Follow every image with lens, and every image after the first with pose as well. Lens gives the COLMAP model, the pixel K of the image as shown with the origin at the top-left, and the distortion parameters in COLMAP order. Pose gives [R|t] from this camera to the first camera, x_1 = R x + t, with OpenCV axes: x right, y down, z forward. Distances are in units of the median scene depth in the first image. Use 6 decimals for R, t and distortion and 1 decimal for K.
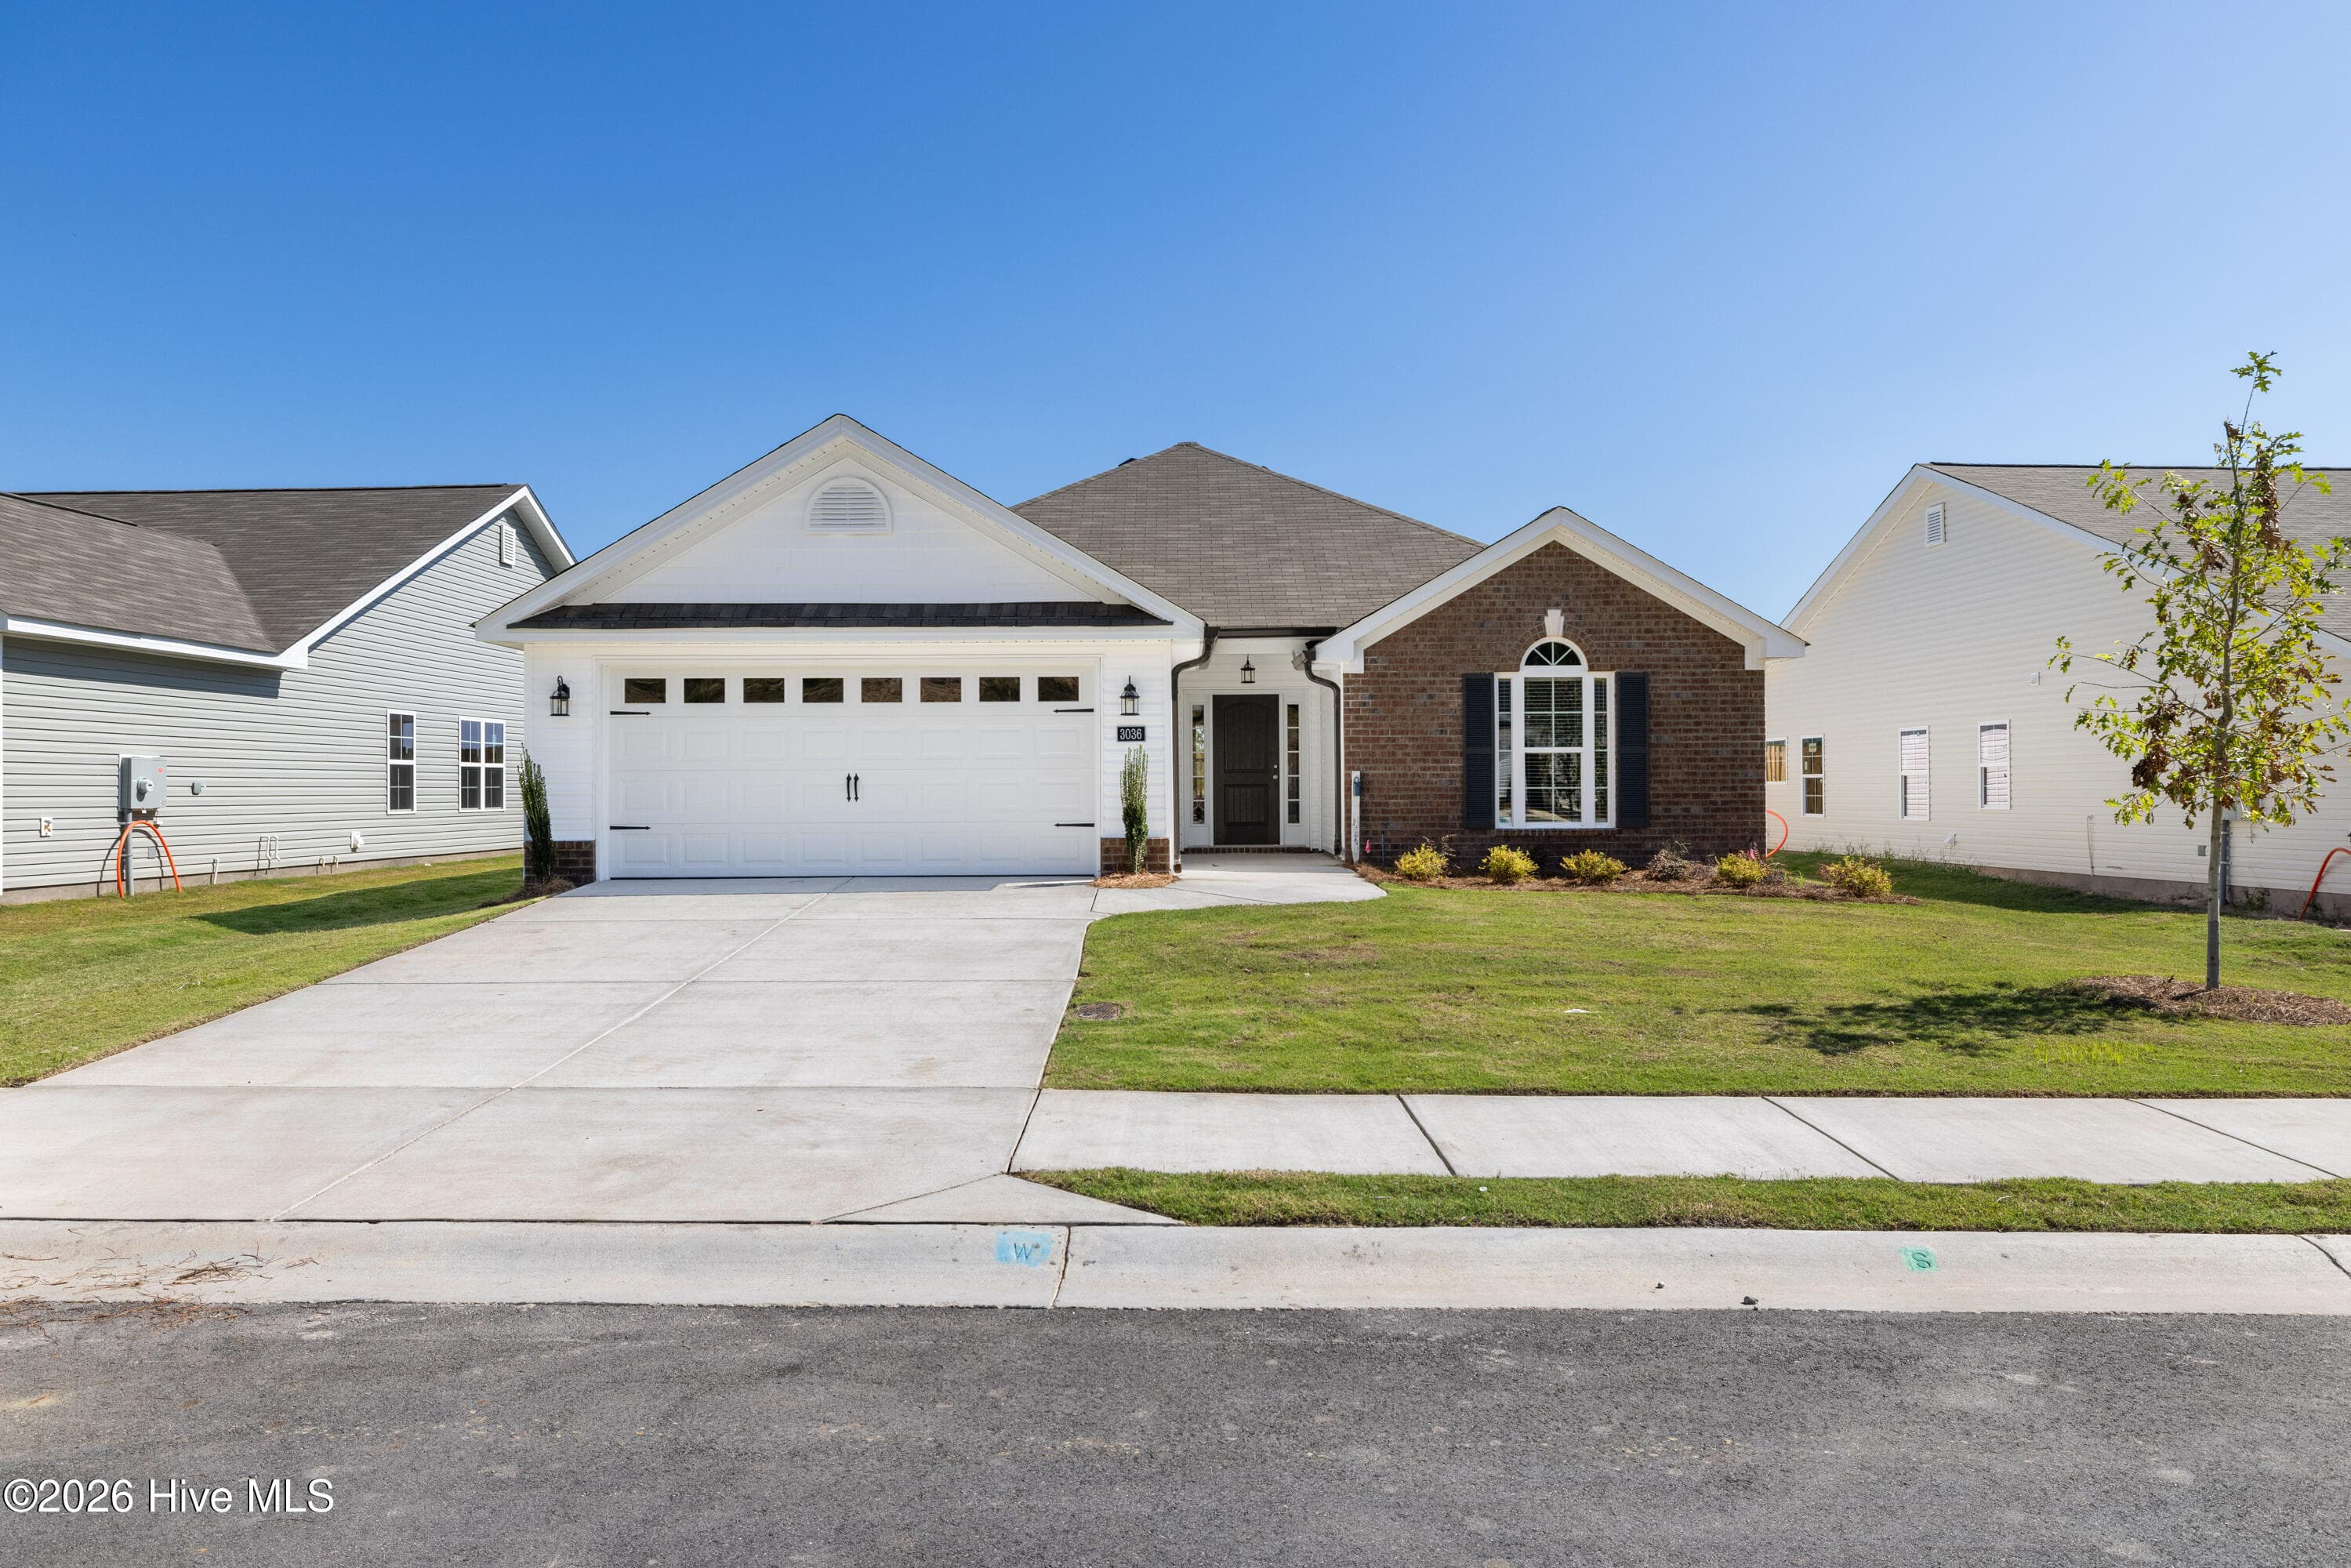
lens RADIAL K [[1591.7, 0, 1187.7], [0, 1591.7, 768.6], [0, 0, 1]] dist [0.004949, -0.004010]
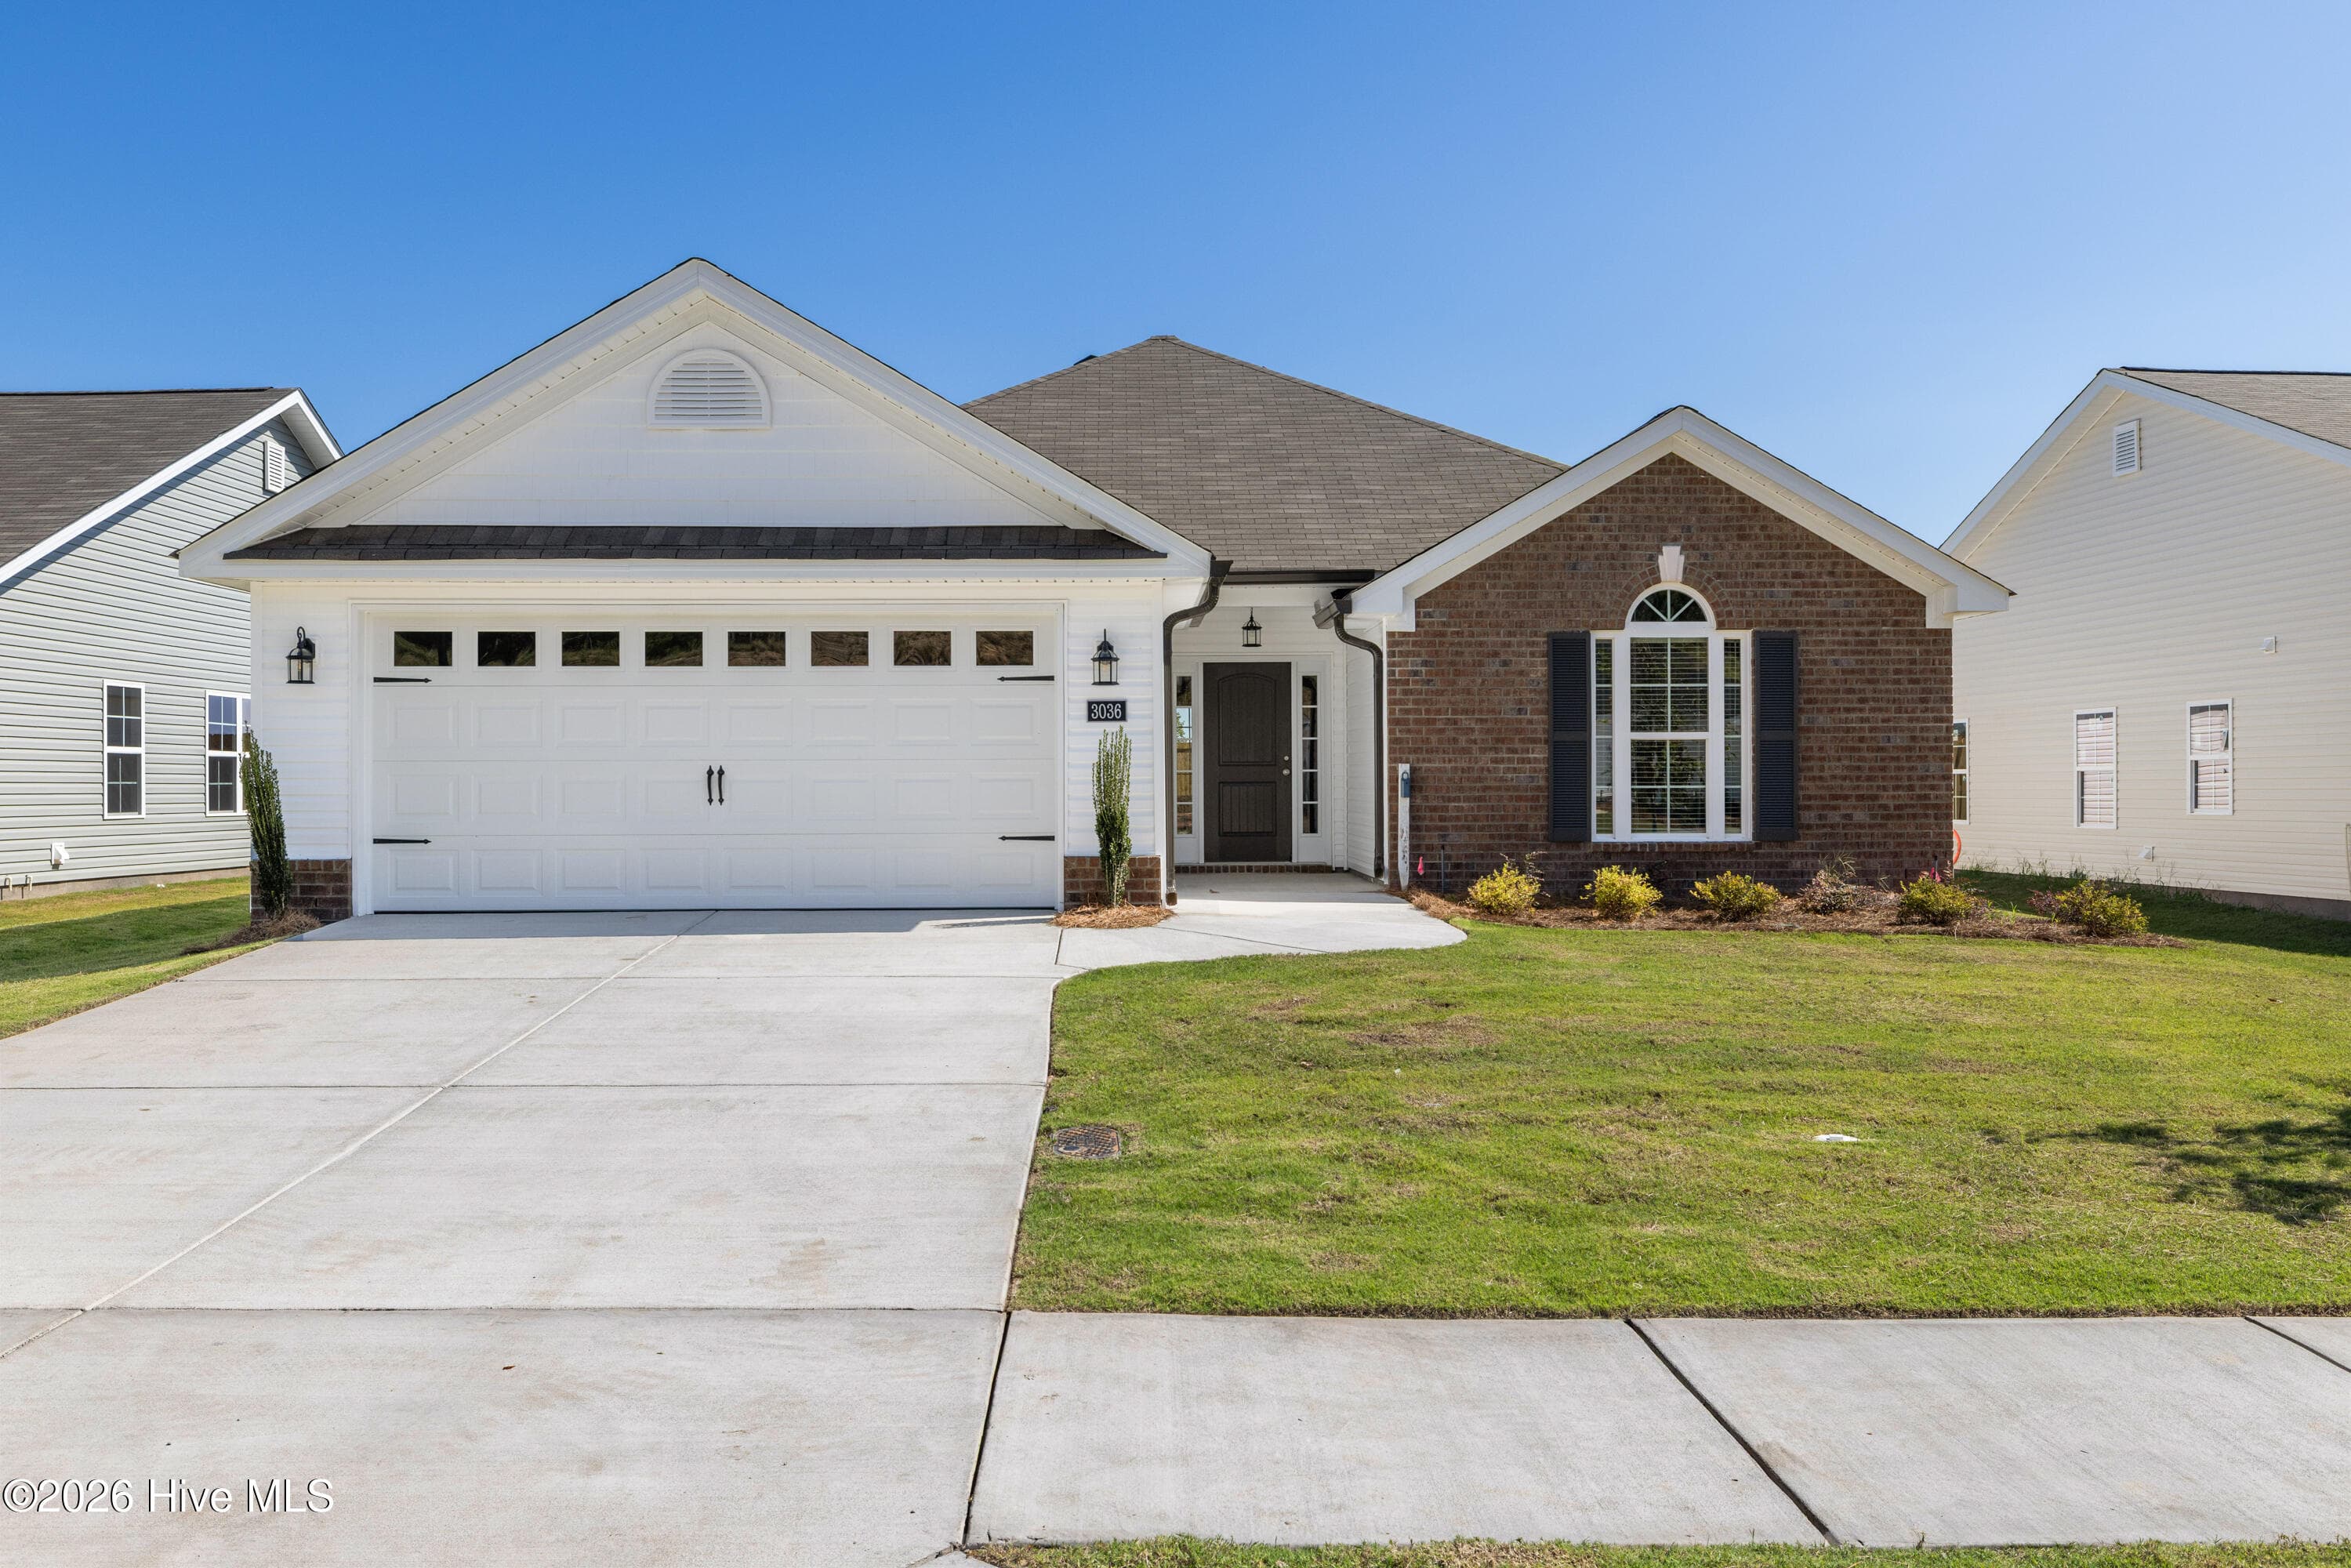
lens RADIAL K [[1868.7, 0, 1169.6], [0, 1868.7, 775.4], [0, 0, 1]] dist [0.008834, -0.032930]
pose [[0.999812, 0.001510, 0.019331, -0.019856], [-0.001642, 0.999975, 0.006809, 0.001283], [-0.019320, -0.006839, 0.999790, 0.135062]]
